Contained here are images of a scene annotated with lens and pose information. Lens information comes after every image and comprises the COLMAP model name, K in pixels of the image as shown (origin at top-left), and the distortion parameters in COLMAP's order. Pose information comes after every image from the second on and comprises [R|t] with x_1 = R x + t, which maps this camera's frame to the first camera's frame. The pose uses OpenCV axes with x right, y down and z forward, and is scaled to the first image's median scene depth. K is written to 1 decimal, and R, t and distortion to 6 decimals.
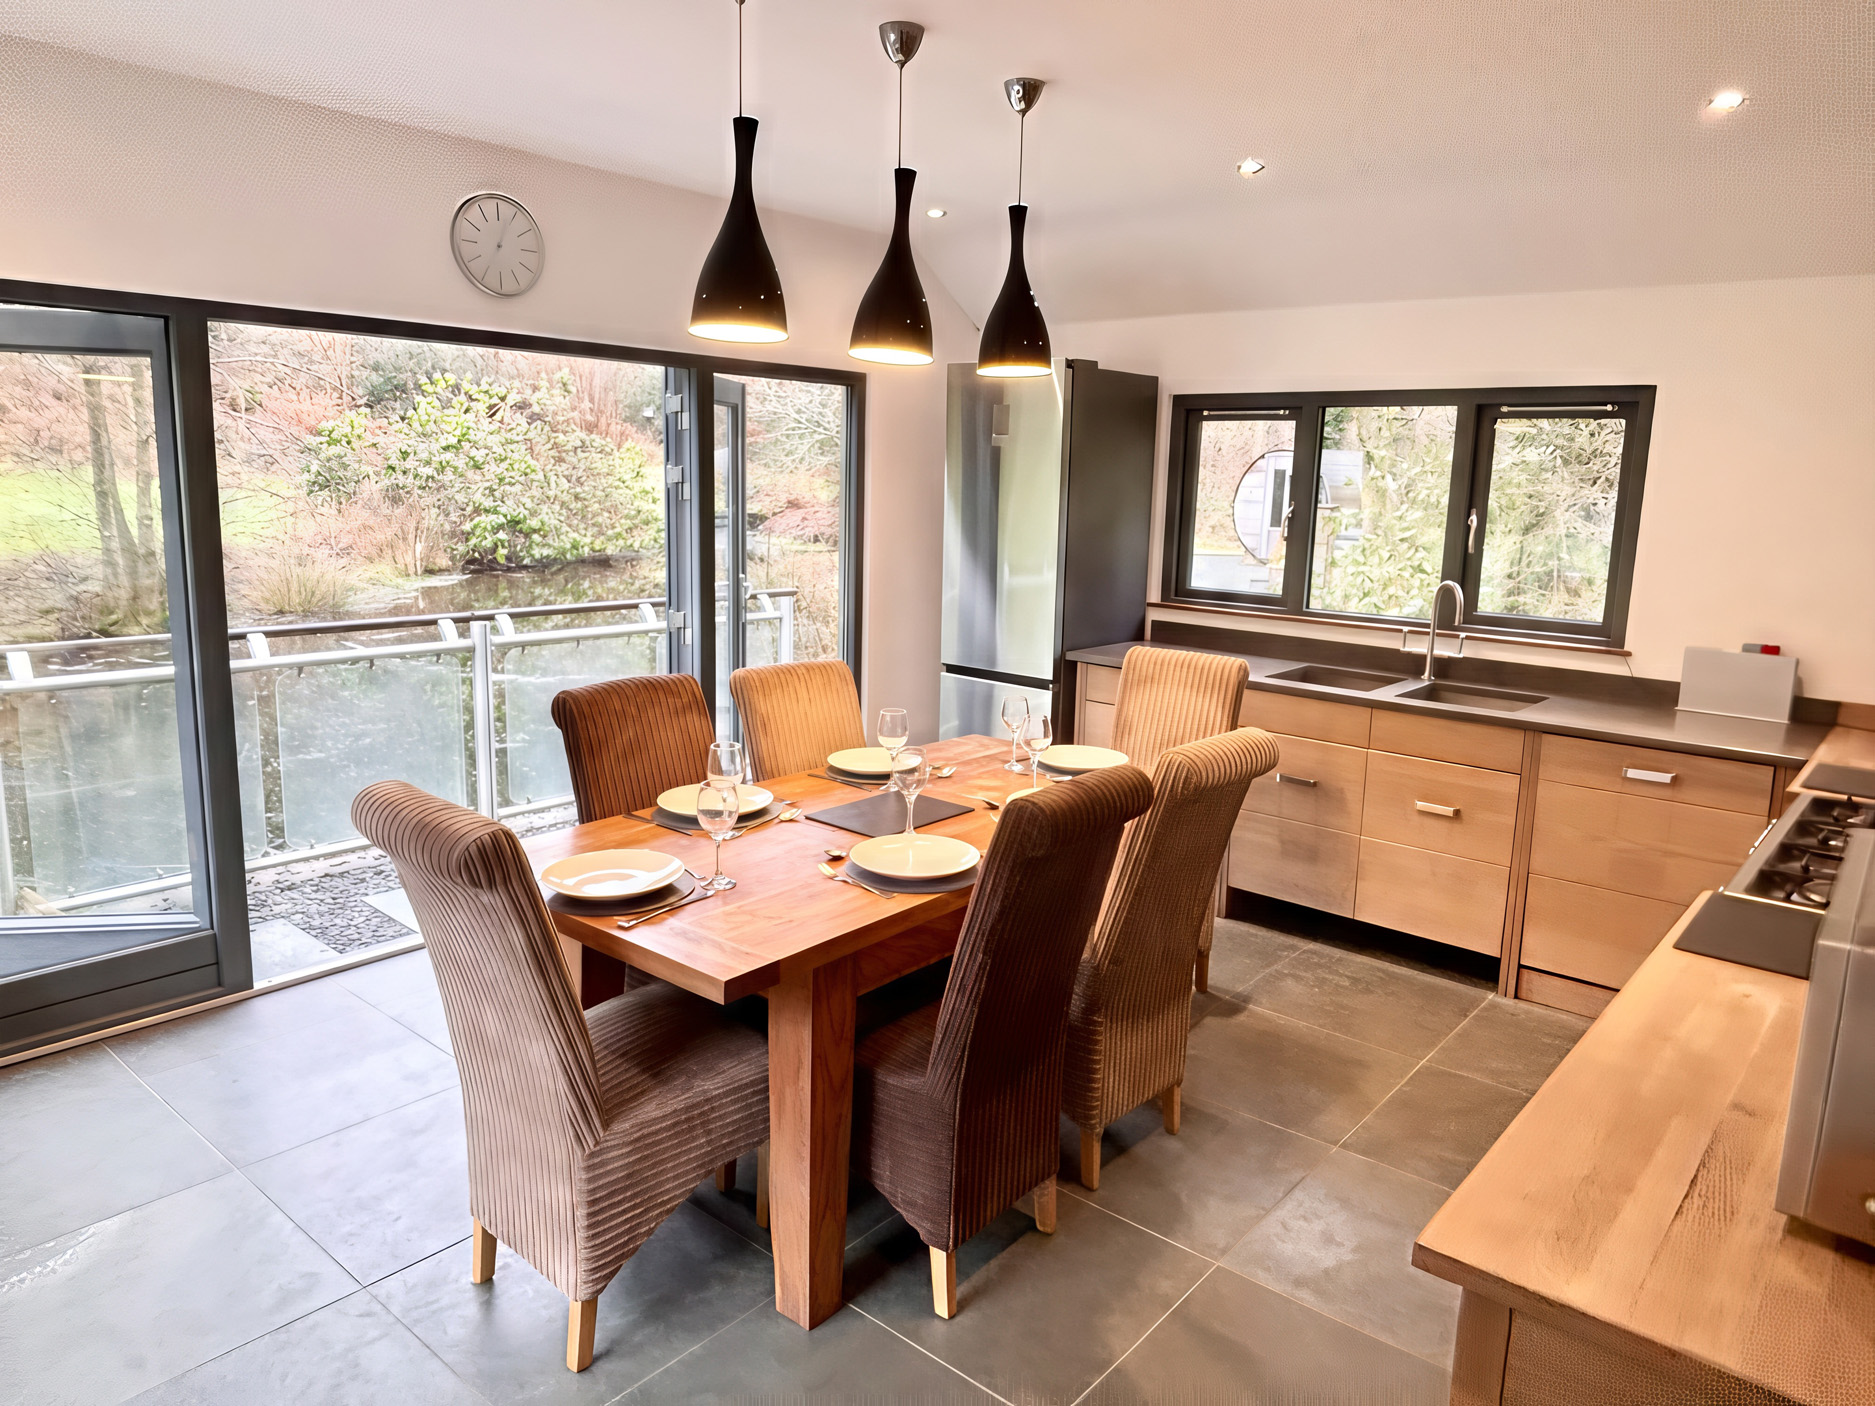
lens RADIAL K [[1243.8, 0, 936.4], [0, 1243.8, 701.2], [0, 0, 1]] dist [0.008343, -0.002333]
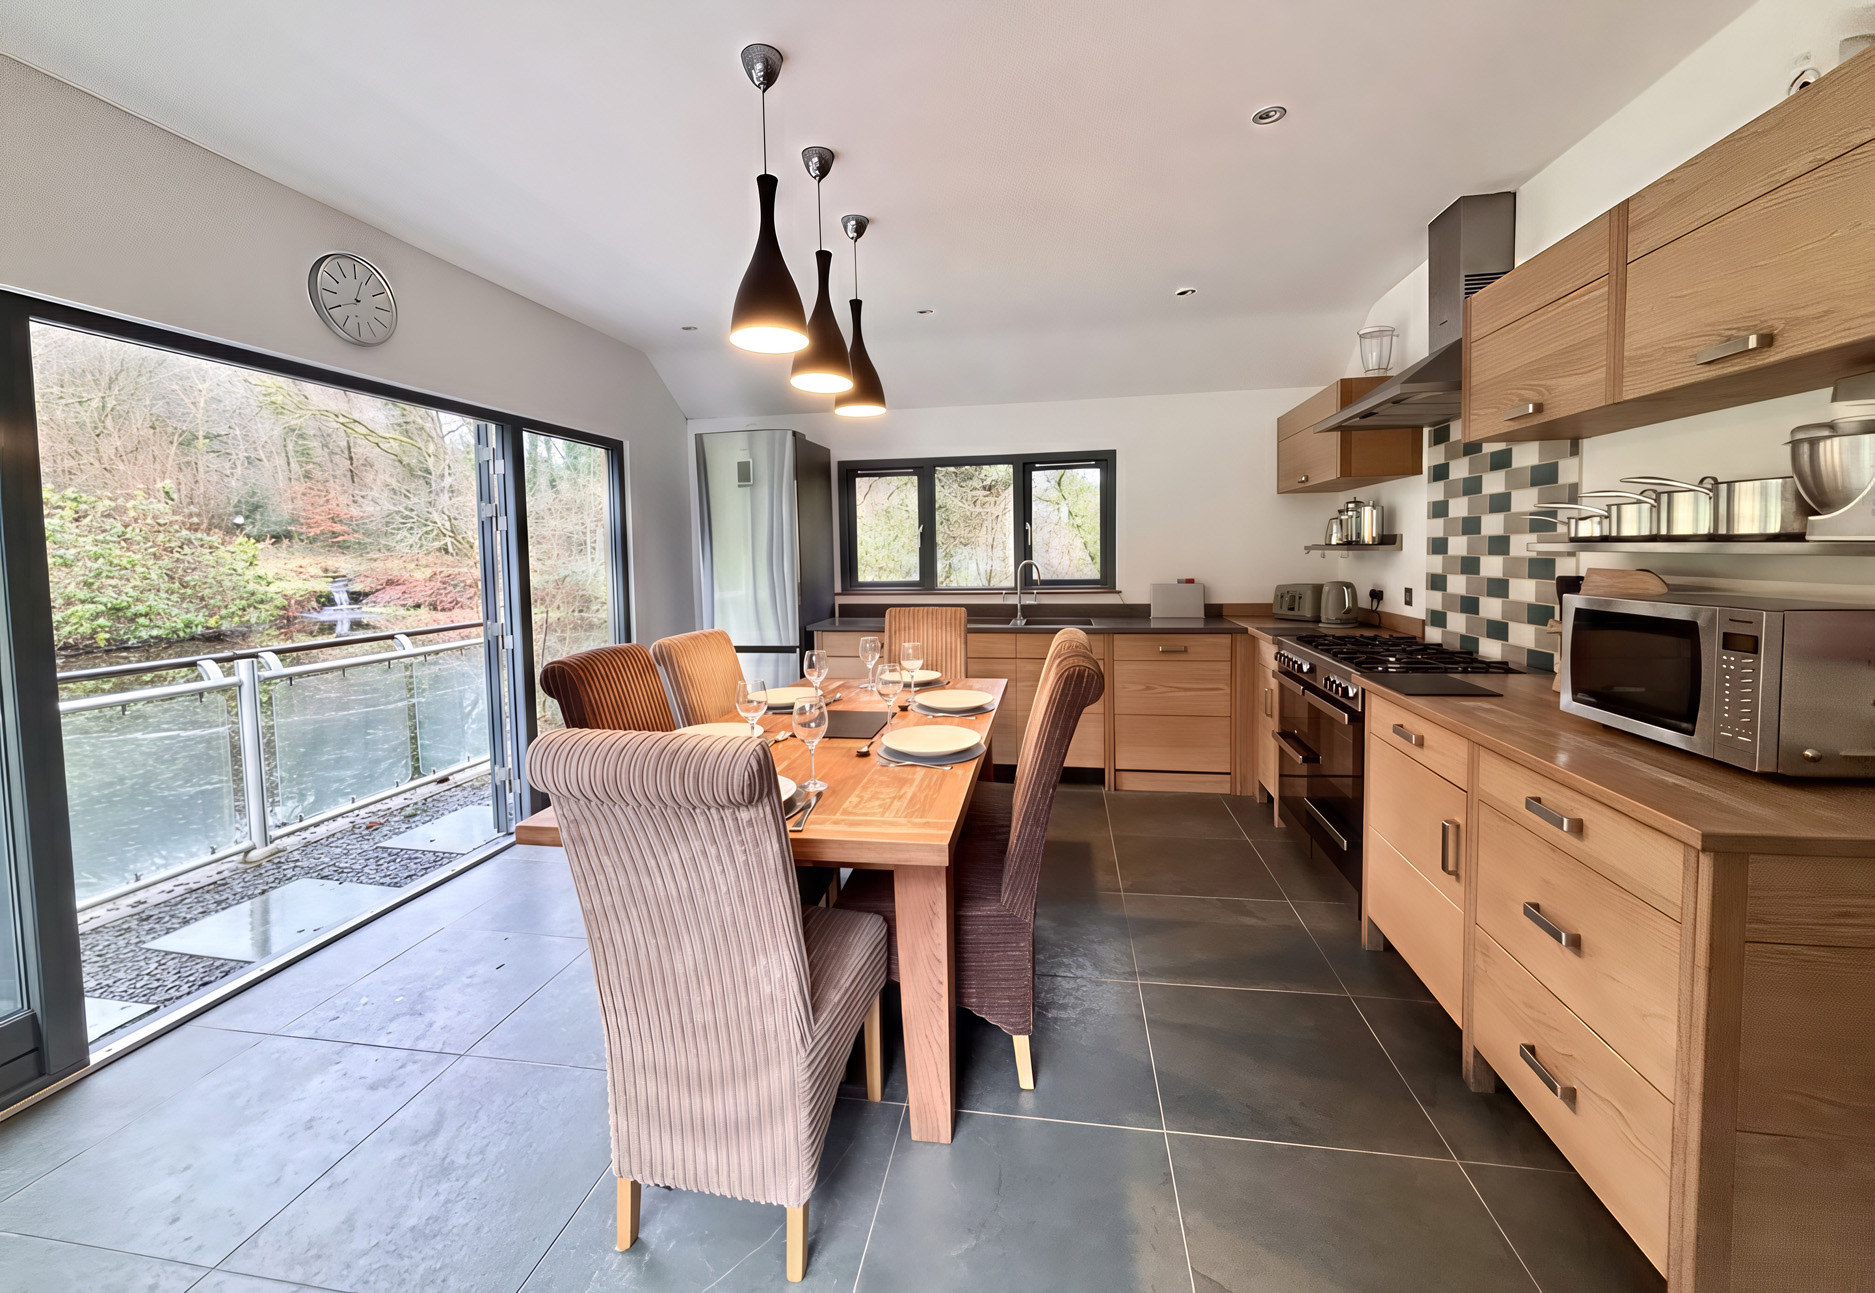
lens RADIAL K [[748.5, 0, 935.8], [0, 748.5, 604.5], [0, 0, 1]] dist [-0.002321, -0.000921]
pose [[0.855223, -0.078777, 0.512238, -0.198623], [0.135032, 0.988113, -0.073485, 0.019888], [-0.500360, 0.132015, 0.855694, 0.146836]]
